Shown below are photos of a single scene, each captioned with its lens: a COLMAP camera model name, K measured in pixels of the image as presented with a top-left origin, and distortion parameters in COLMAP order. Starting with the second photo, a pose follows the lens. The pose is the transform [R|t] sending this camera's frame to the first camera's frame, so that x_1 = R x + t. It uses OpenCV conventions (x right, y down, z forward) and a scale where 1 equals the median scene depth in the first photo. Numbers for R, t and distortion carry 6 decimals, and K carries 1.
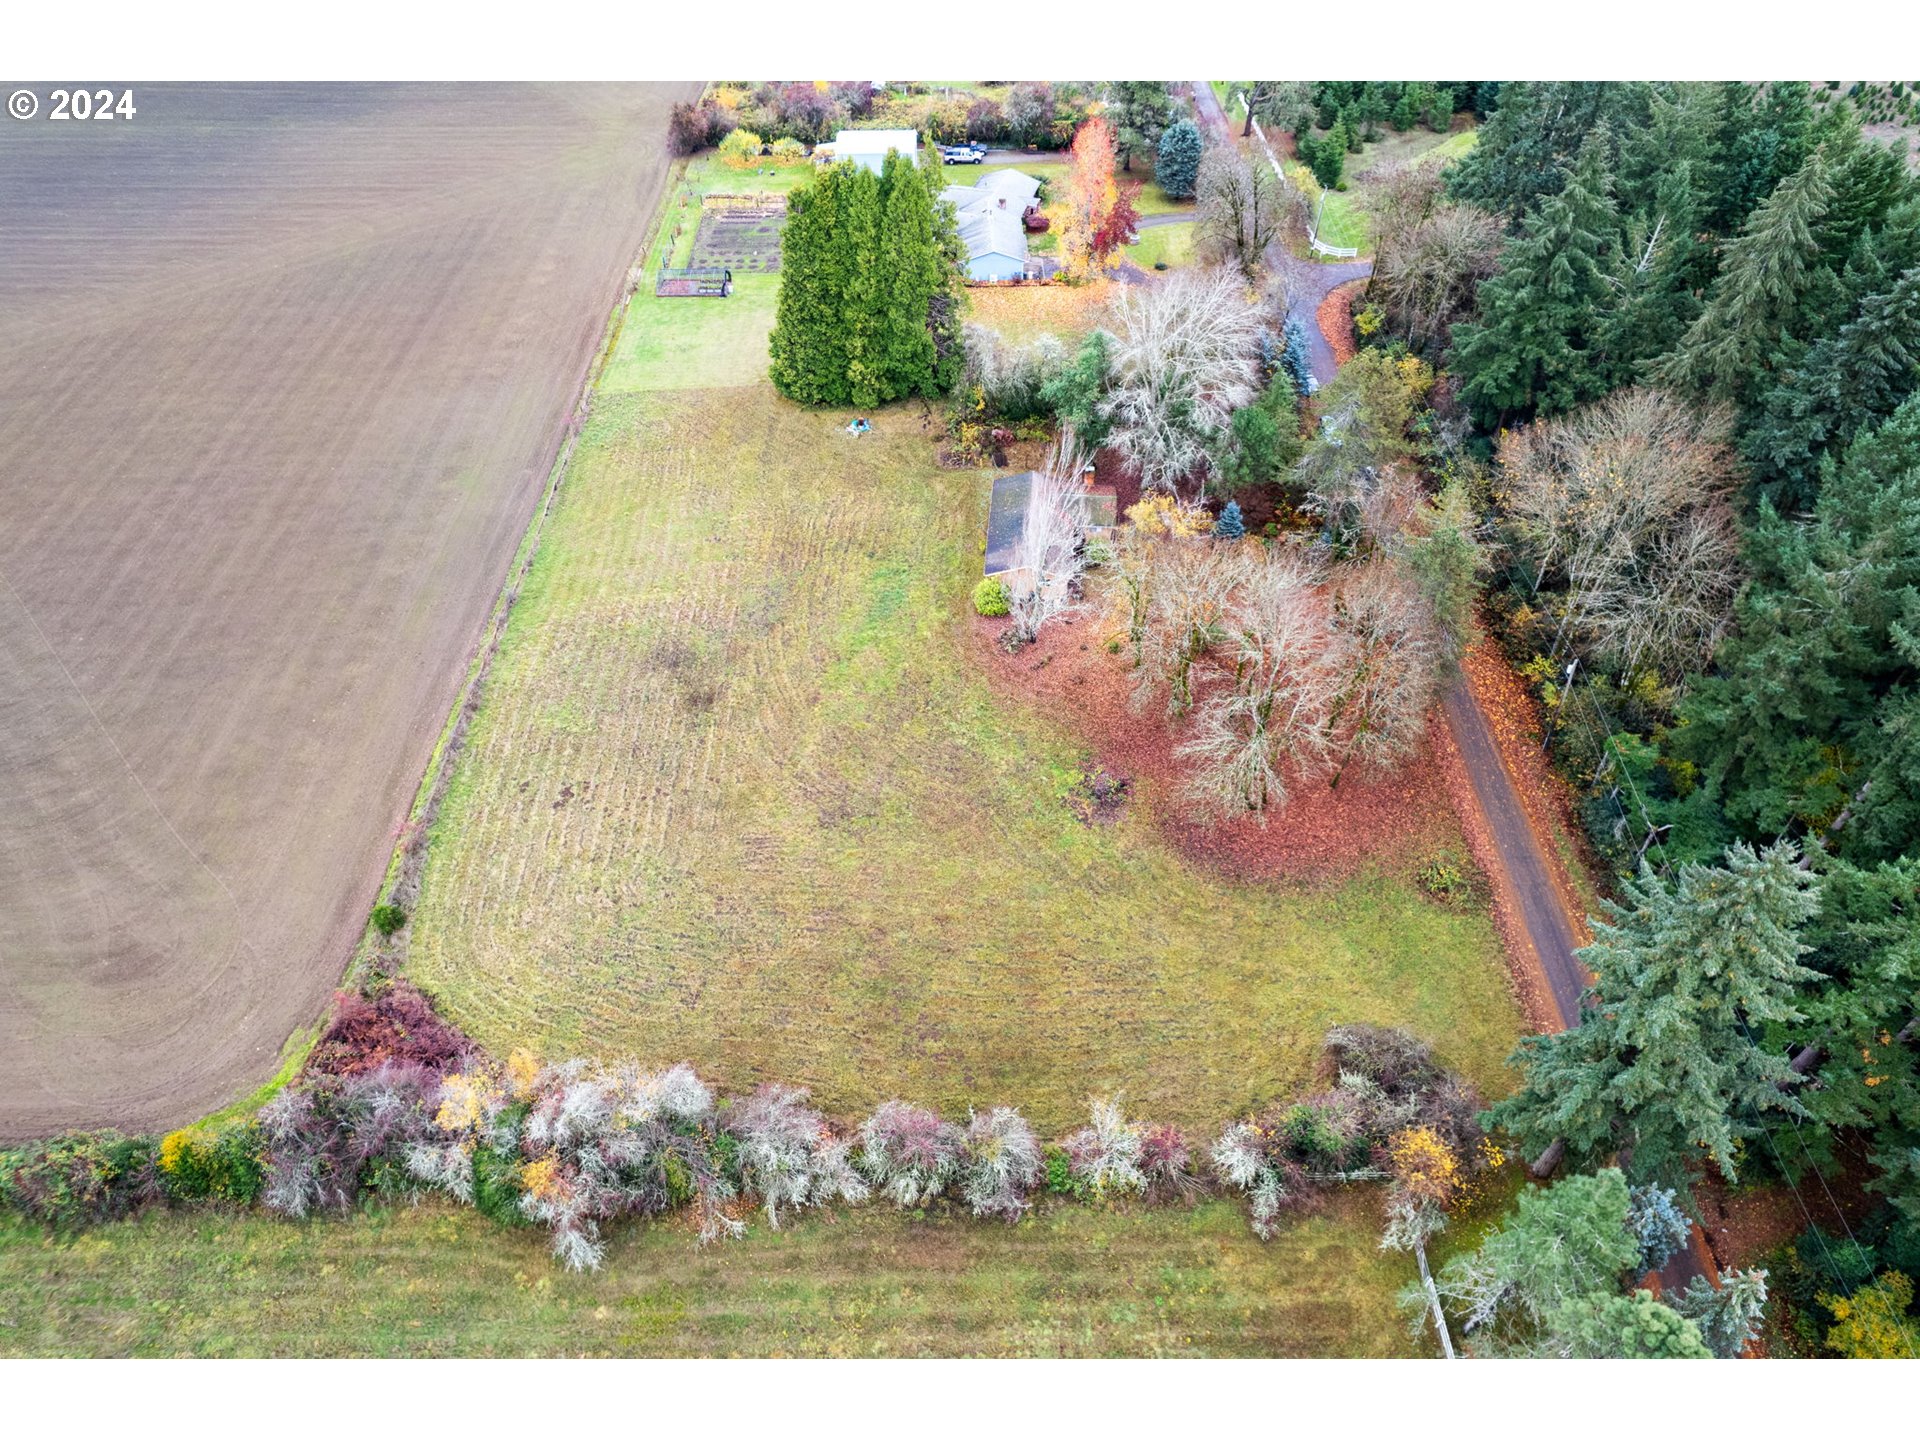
lens RADIAL K [[1242.4, 0, 965.8], [0, 1242.4, 725.3], [0, 0, 1]] dist [-0.070500, 0.060200]
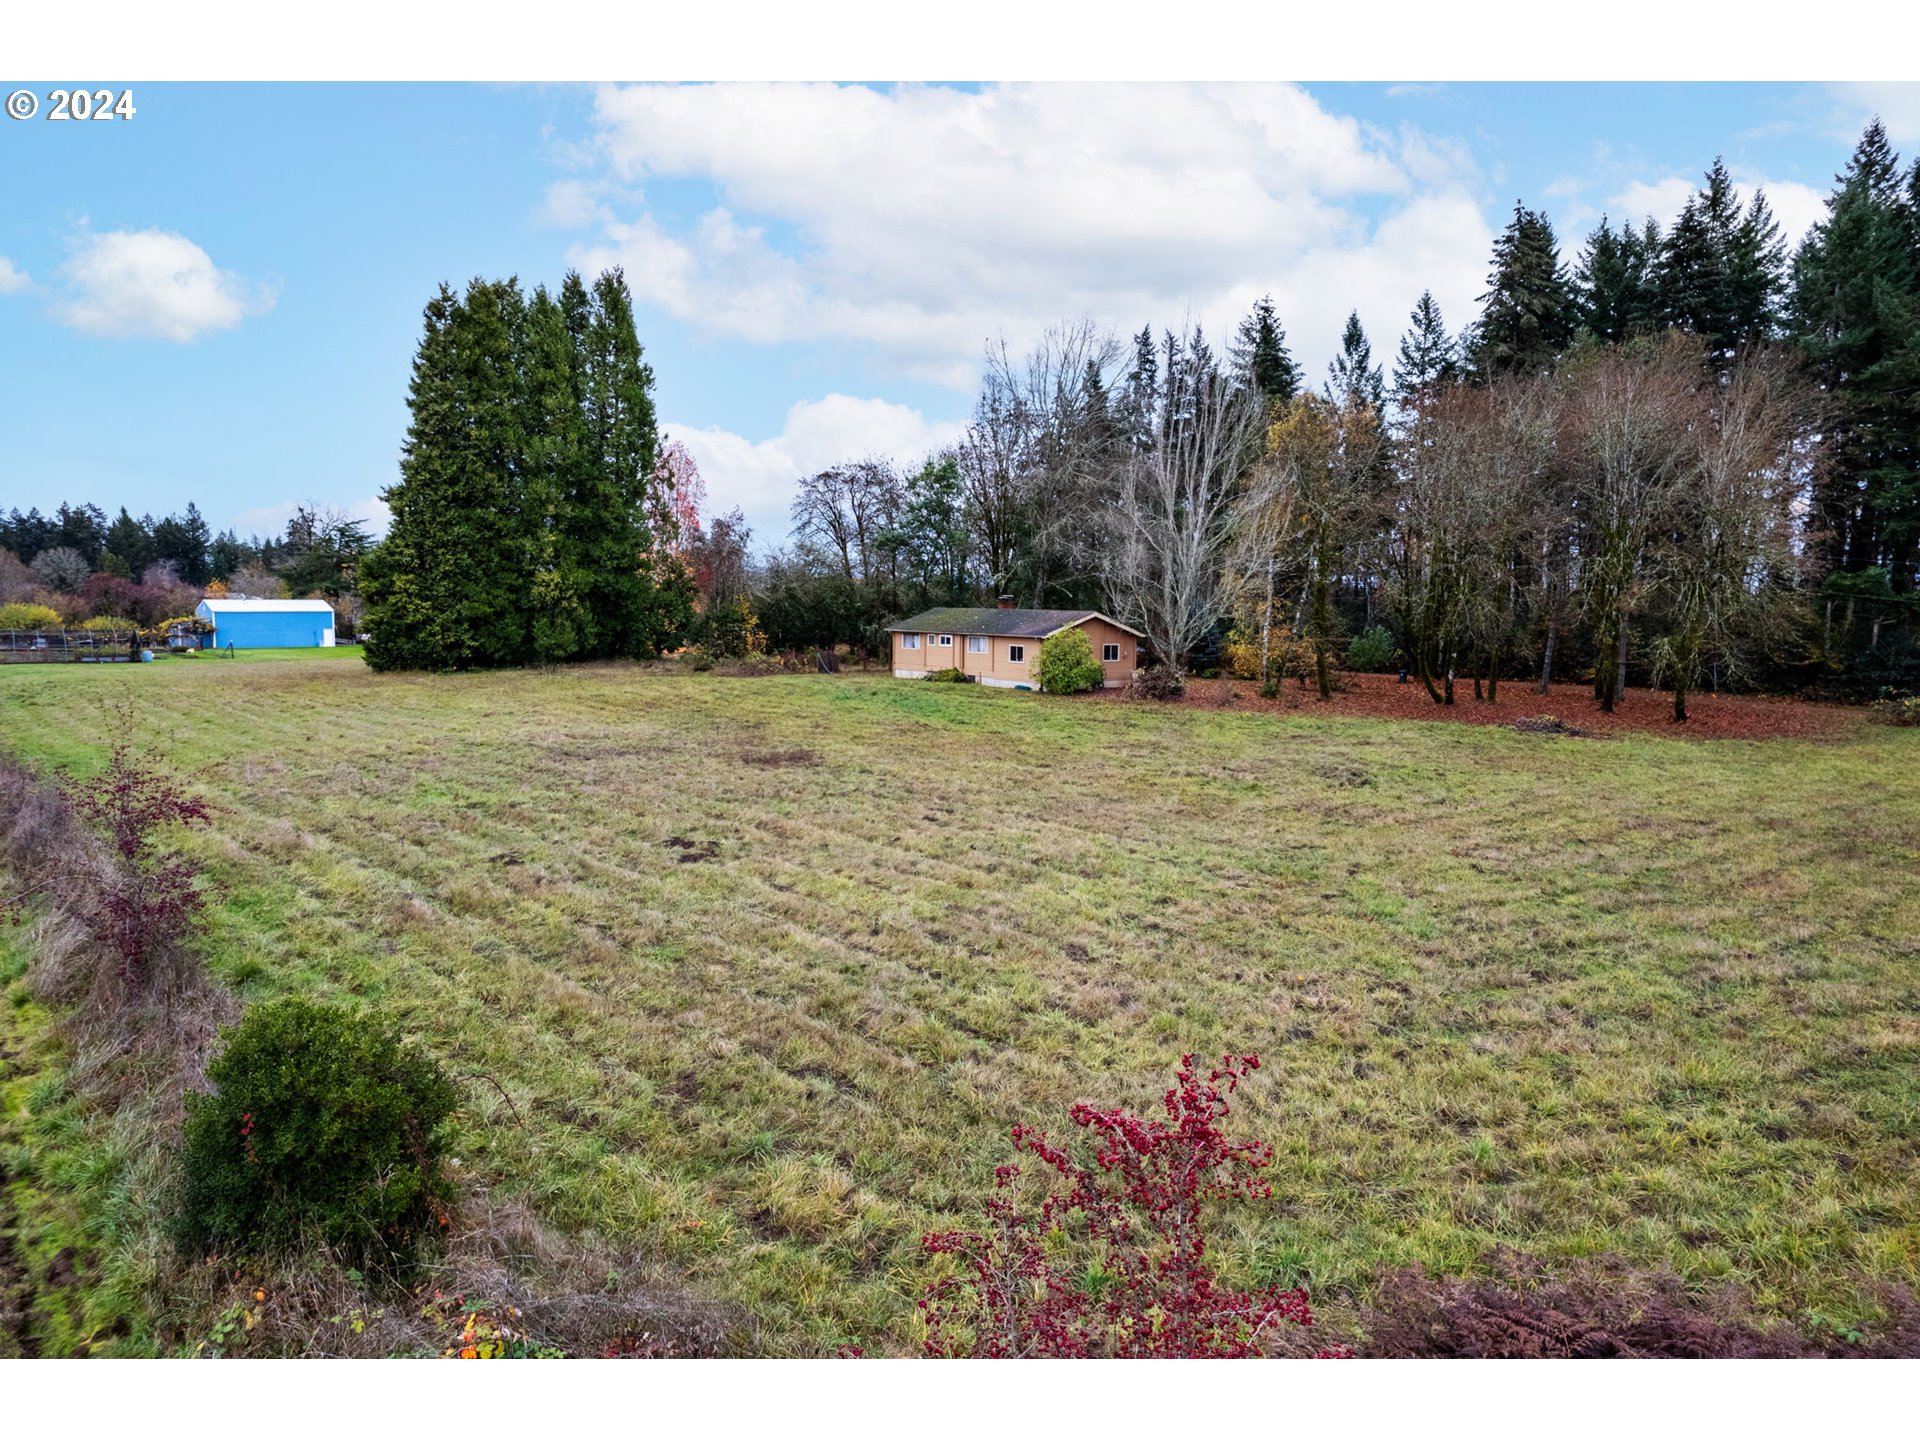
lens RADIAL K [[1242.4, 0, 965.8], [0, 1242.4, 725.3], [0, 0, 1]] dist [-0.070500, 0.060200]
pose [[0.749120, -0.053609, 0.660261, -0.362695], [0.462585, 0.755782, -0.463475, 0.149135], [-0.474167, 0.652625, 0.590971, 0.637948]]
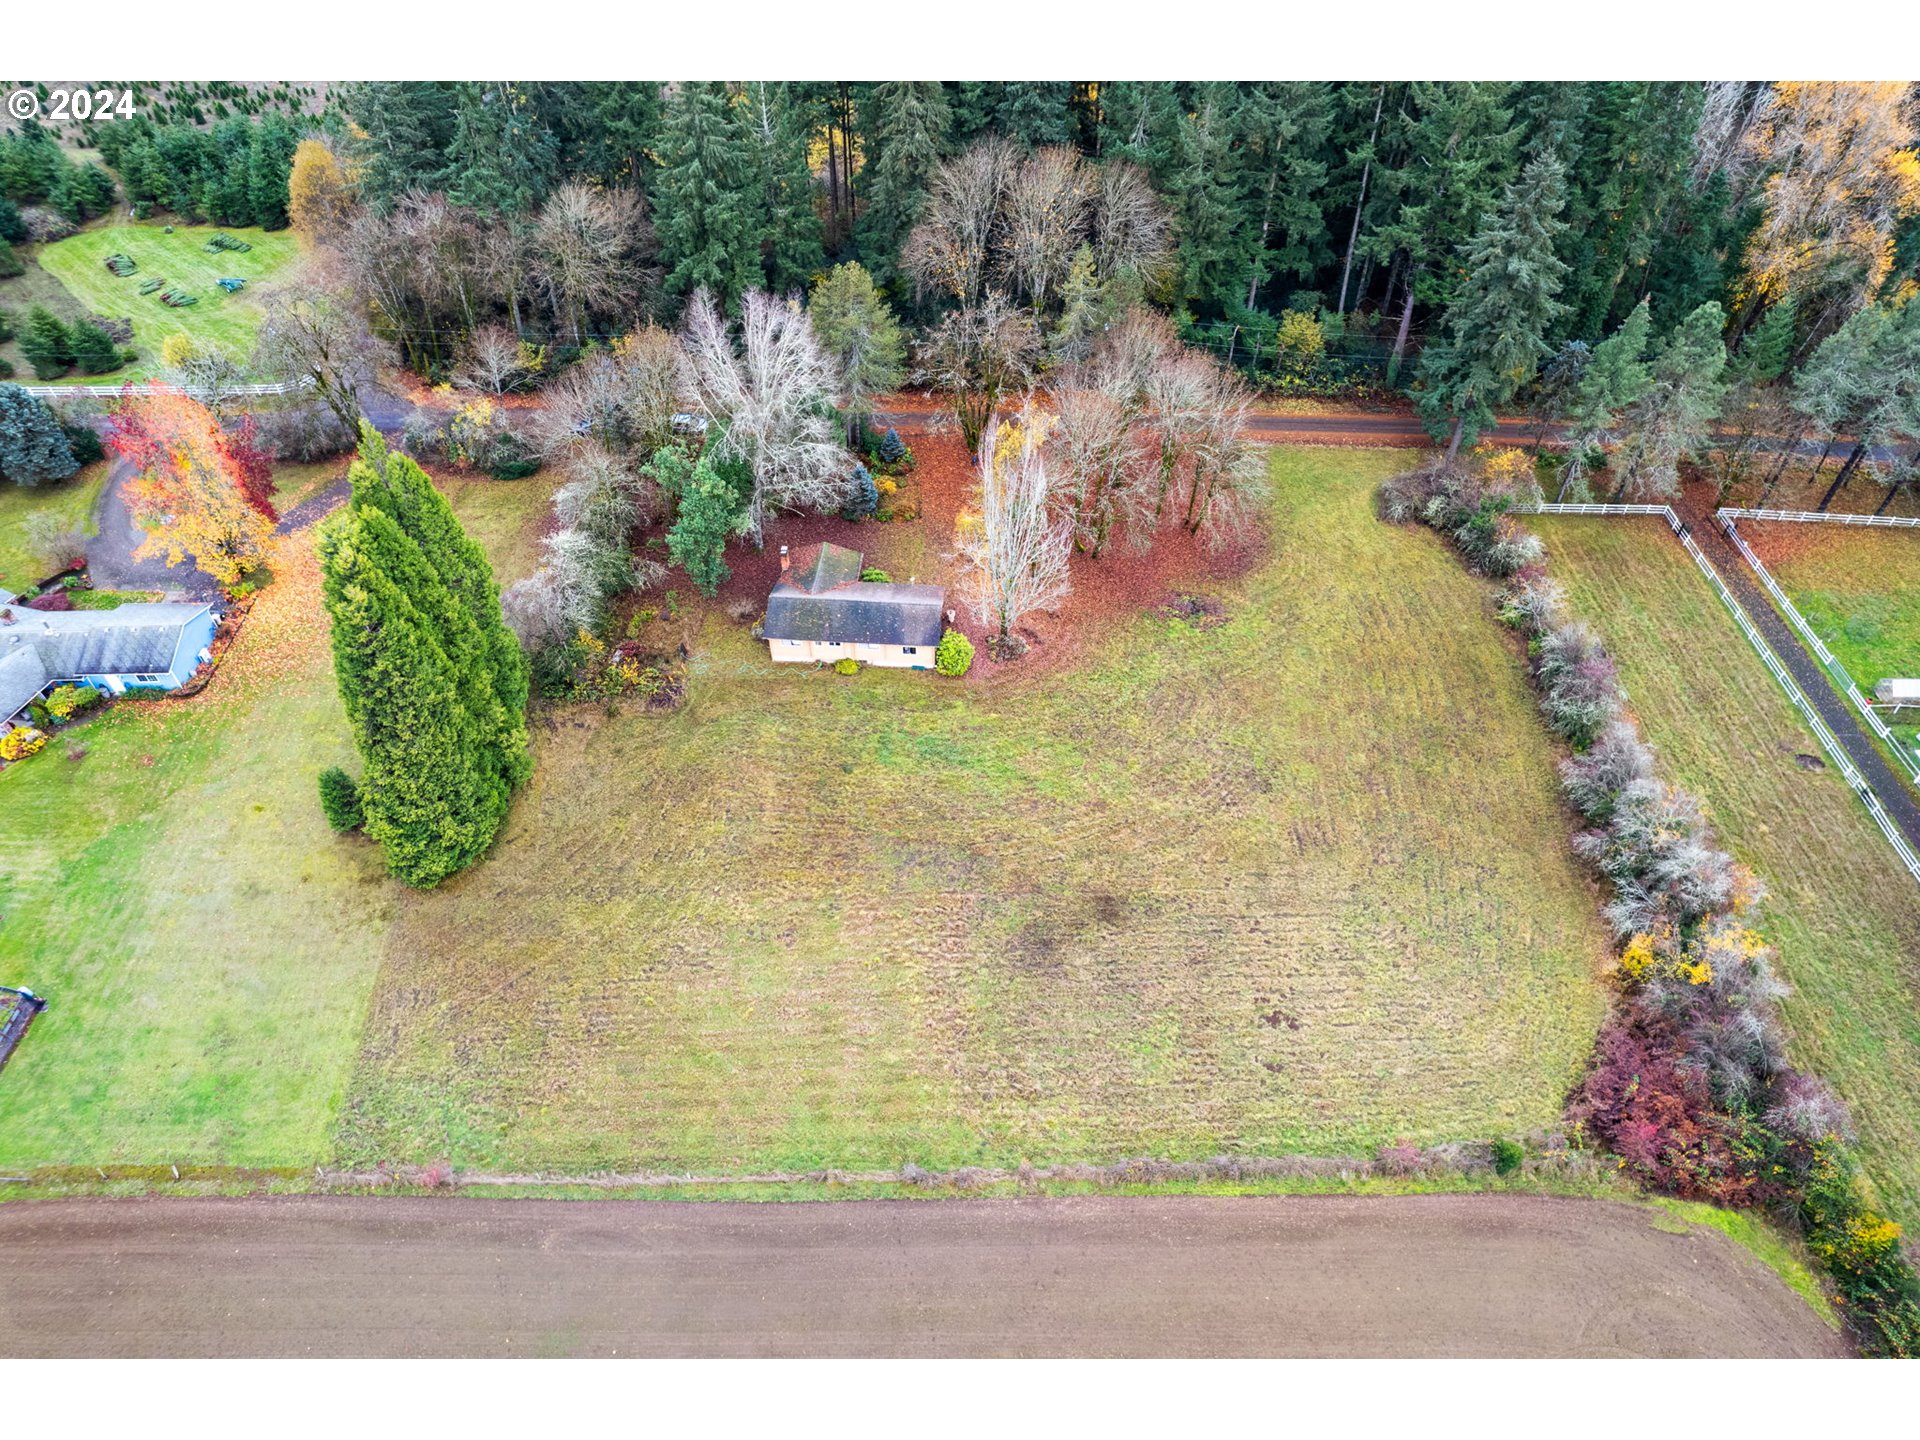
lens RADIAL K [[1270.9, 0, 960.0], [0, 1270.9, 720.0], [0, 0, 1]] dist [-0.047058, -0.000330]
pose [[-0.001101, -0.713169, 0.700991, -0.628821], [0.711641, 0.491918, 0.501581, -0.509208], [-0.702542, 0.499407, 0.506978, 0.487172]]
